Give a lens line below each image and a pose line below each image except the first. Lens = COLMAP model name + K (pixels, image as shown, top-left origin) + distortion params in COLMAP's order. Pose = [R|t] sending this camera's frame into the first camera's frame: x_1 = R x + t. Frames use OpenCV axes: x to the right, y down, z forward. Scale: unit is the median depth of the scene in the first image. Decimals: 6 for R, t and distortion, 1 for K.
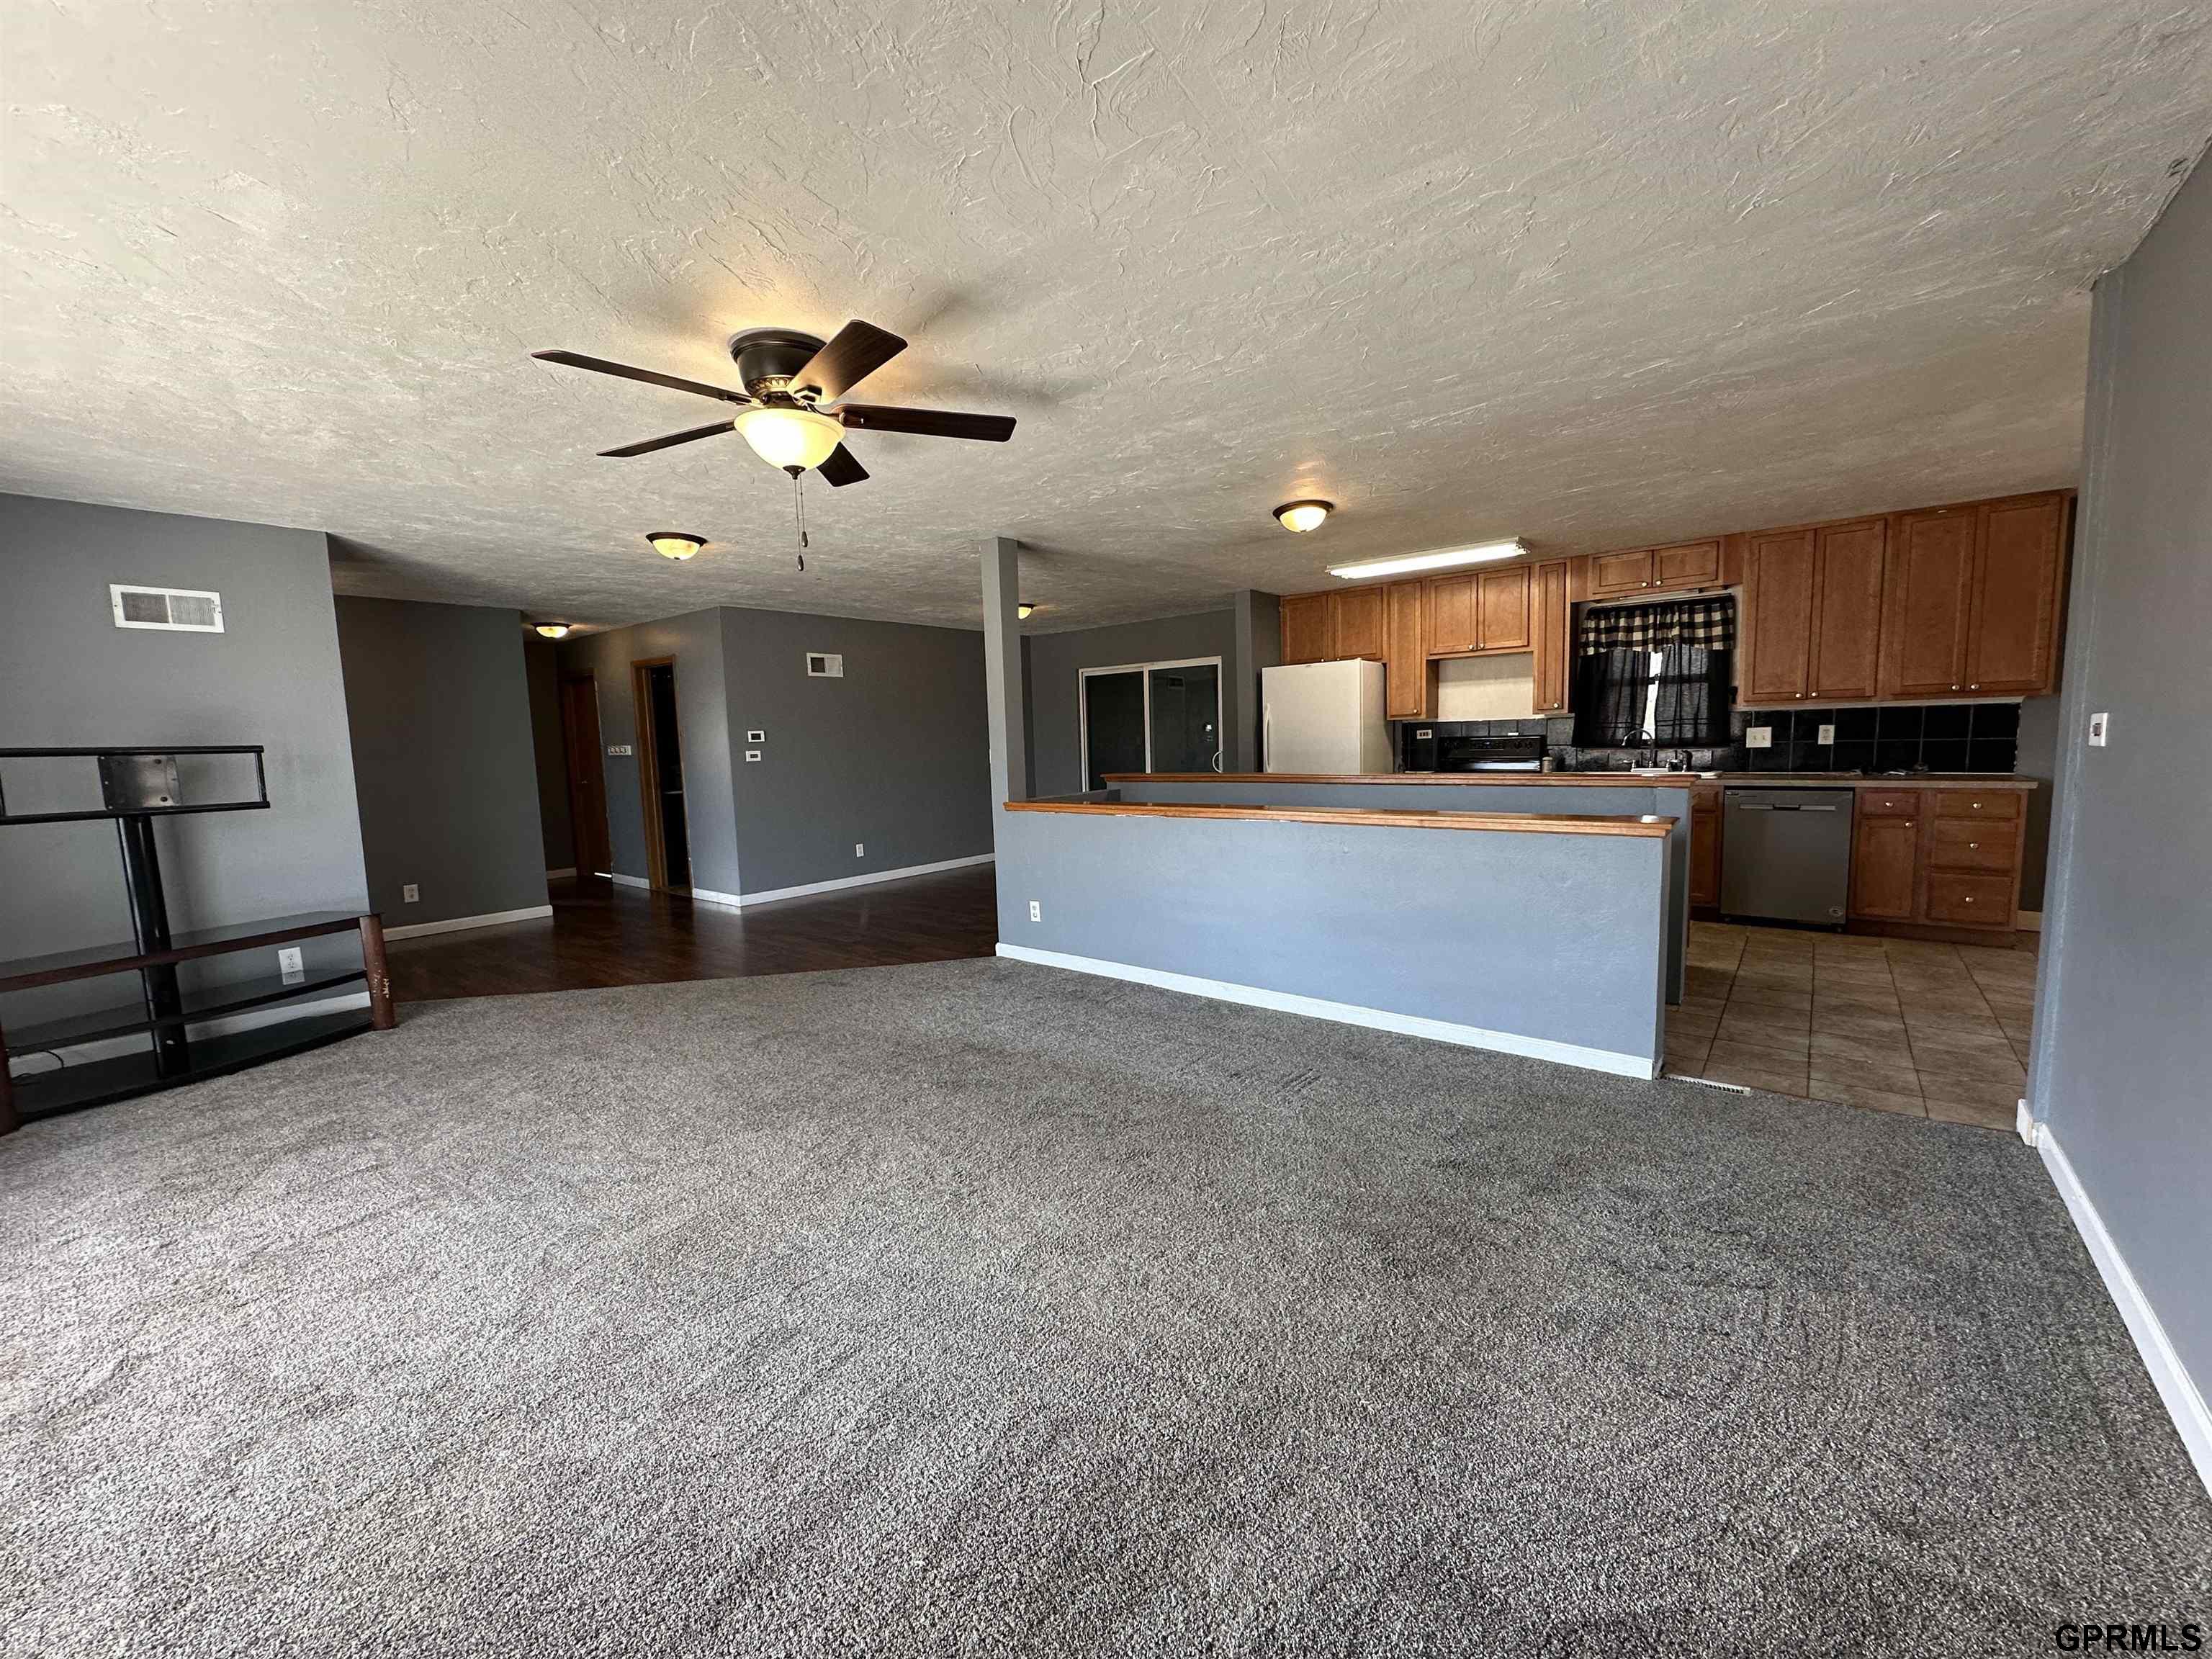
lens RADIAL K [[881.6, 0, 1112.1], [0, 881.6, 825.1], [0, 0, 1]] dist [-0.001632, 0.001012]
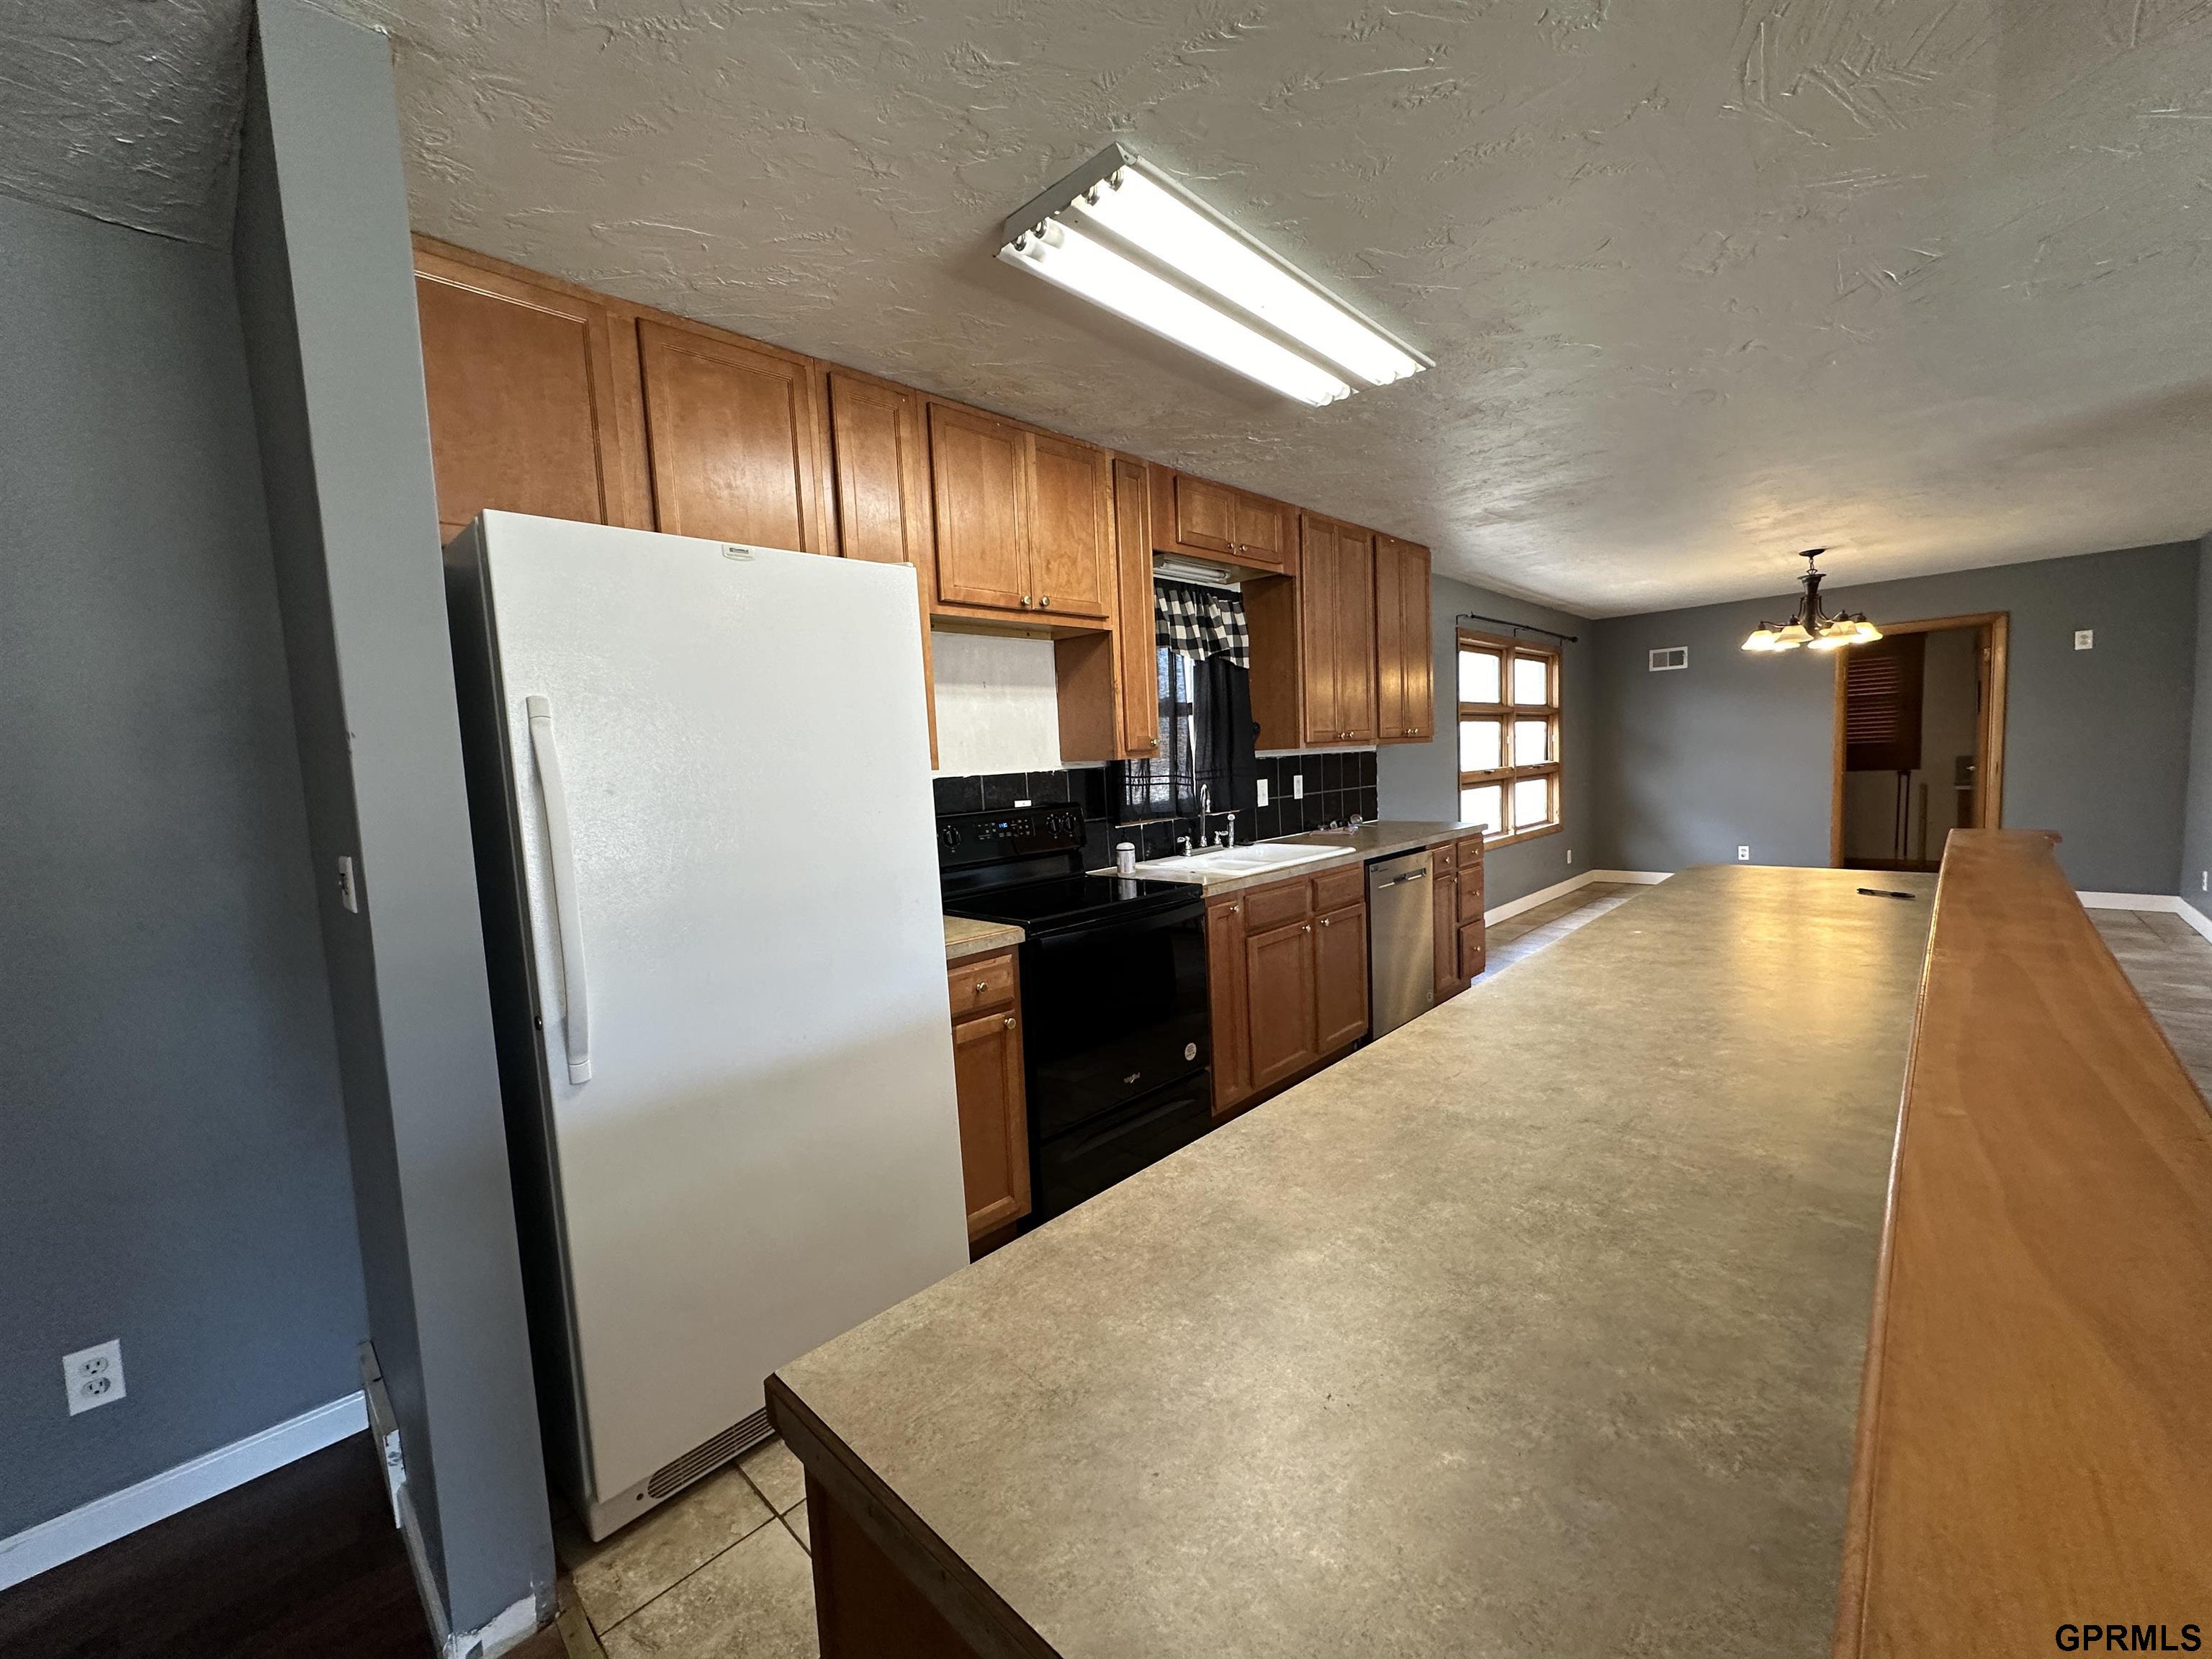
lens RADIAL K [[881.6, 0, 1107.6], [0, 881.6, 822.7], [0, 0, 1]] dist [-0.001632, 0.001012]
pose [[0.095363, -0.048039, 0.994283, -0.020600], [0.146443, 0.988644, 0.033721, -0.162977], [-0.984612, 0.142390, 0.101315, 1.447232]]
